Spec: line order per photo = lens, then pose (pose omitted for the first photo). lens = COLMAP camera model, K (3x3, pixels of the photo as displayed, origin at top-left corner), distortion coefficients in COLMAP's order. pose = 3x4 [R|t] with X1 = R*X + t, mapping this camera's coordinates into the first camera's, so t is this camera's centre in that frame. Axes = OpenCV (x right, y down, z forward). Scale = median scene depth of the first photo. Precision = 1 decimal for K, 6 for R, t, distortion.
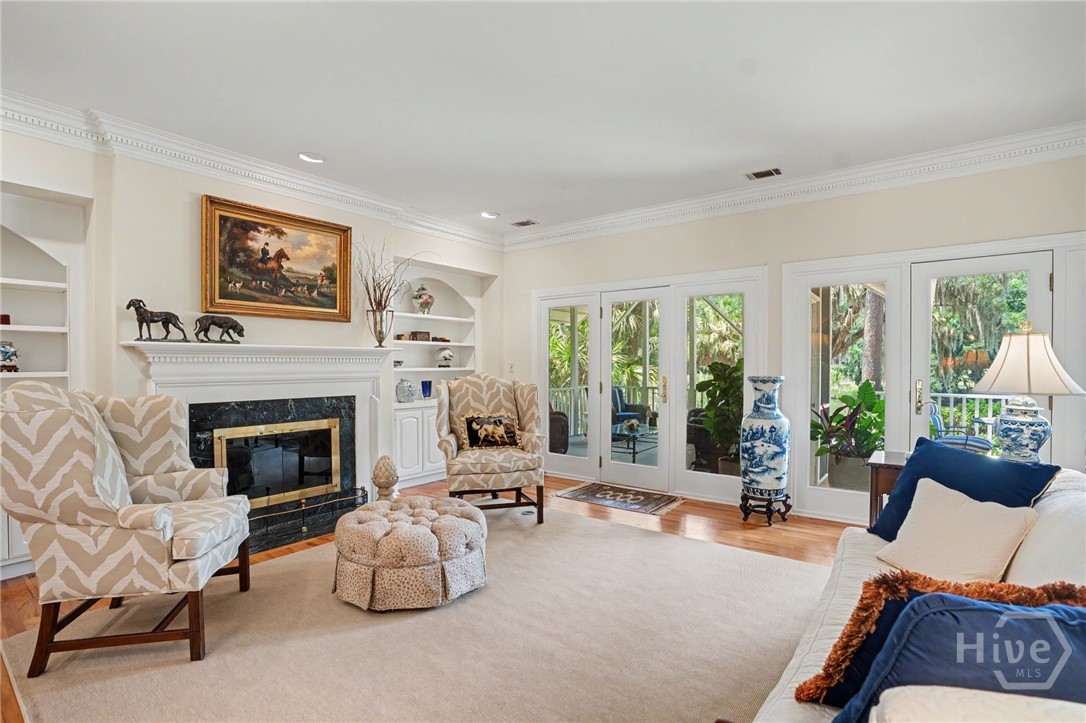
lens RADIAL K [[521.1, 0, 532.5], [0, 521.1, 366.1], [0, 0, 1]] dist [-0.049608, 0.020351]
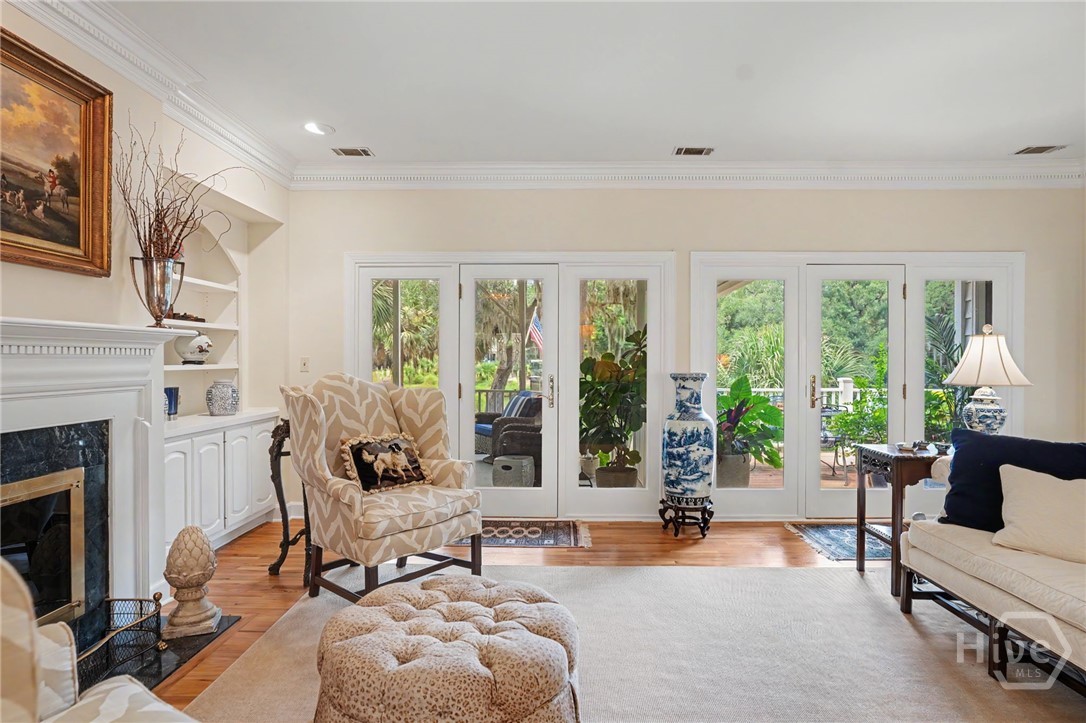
lens RADIAL K [[625.5, 0, 540.0], [0, 625.5, 362.1], [0, 0, 1]] dist [-0.031196, 0.017744]
pose [[0.795026, 0.000043, 0.606575, -0.406926], [-0.000014, 1.000000, -0.000053, -0.000089], [-0.606575, 0.000033, 0.795026, 0.270418]]
